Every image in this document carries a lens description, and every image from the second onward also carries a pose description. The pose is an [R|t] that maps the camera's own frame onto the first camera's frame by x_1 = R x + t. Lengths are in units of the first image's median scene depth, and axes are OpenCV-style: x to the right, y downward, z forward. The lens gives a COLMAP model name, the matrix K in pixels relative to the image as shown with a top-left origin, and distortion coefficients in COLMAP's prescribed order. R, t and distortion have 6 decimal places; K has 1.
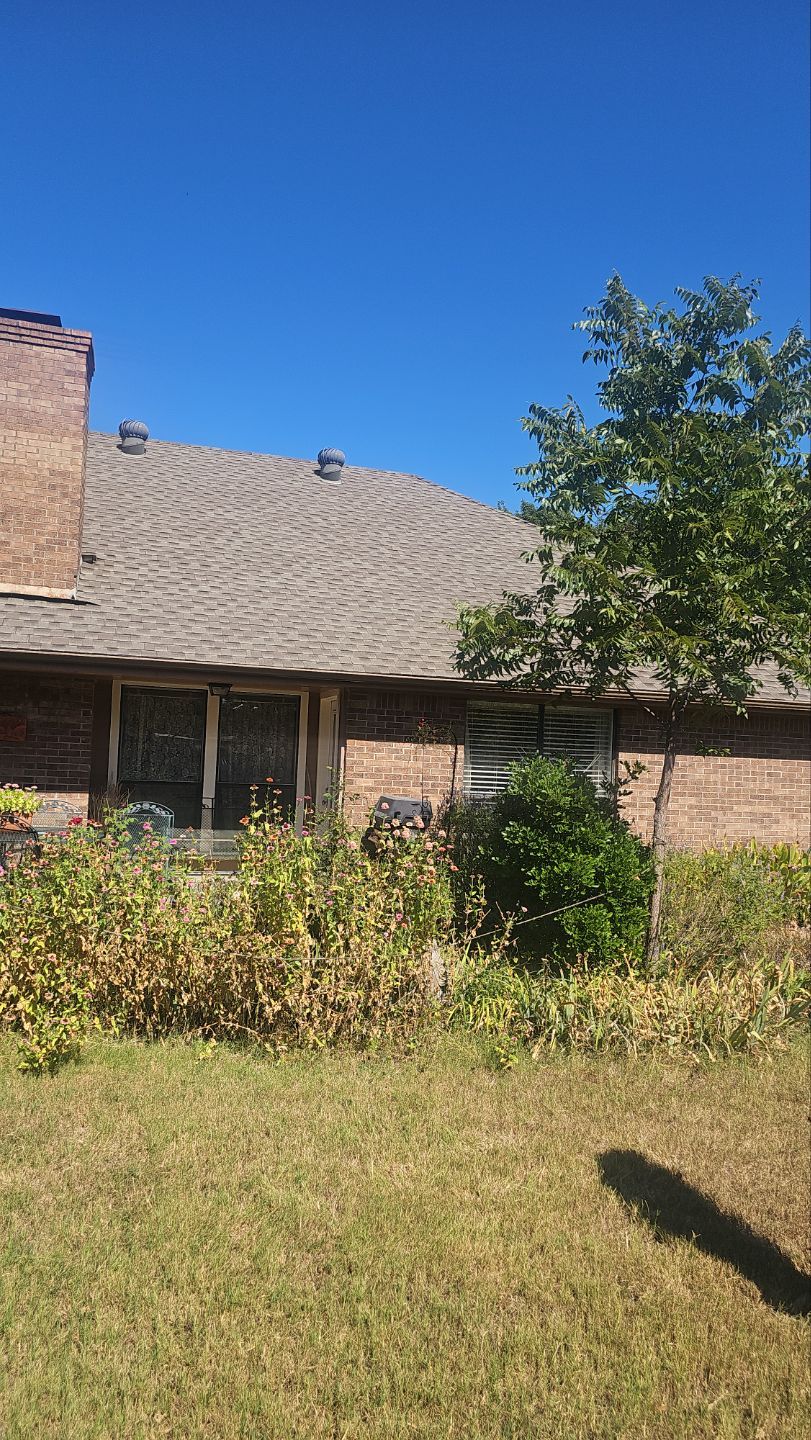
lens RADIAL K [[948.7, 0, 405.5], [0, 948.7, 720.0], [0, 0, 1]] dist [0.047481, -0.004259]
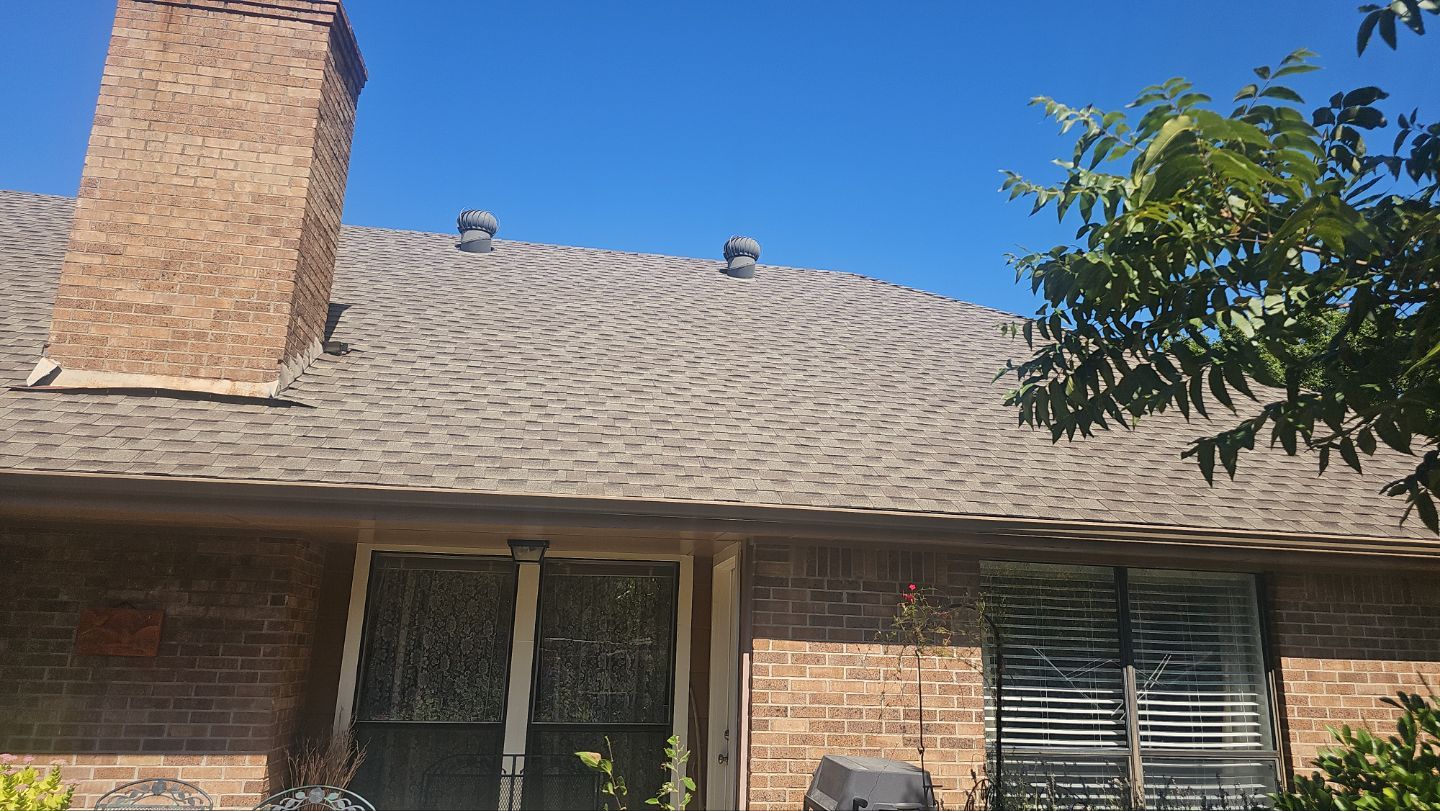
lens RADIAL K [[948.7, 0, 720.8], [0, 948.7, 417.9], [0, 0, 1]] dist [0.047481, -0.004259]
pose [[0.990118, -0.049980, -0.131028, -0.005104], [0.021785, 0.977808, -0.208366, 0.010673], [0.138534, 0.203453, 0.969234, 0.473826]]
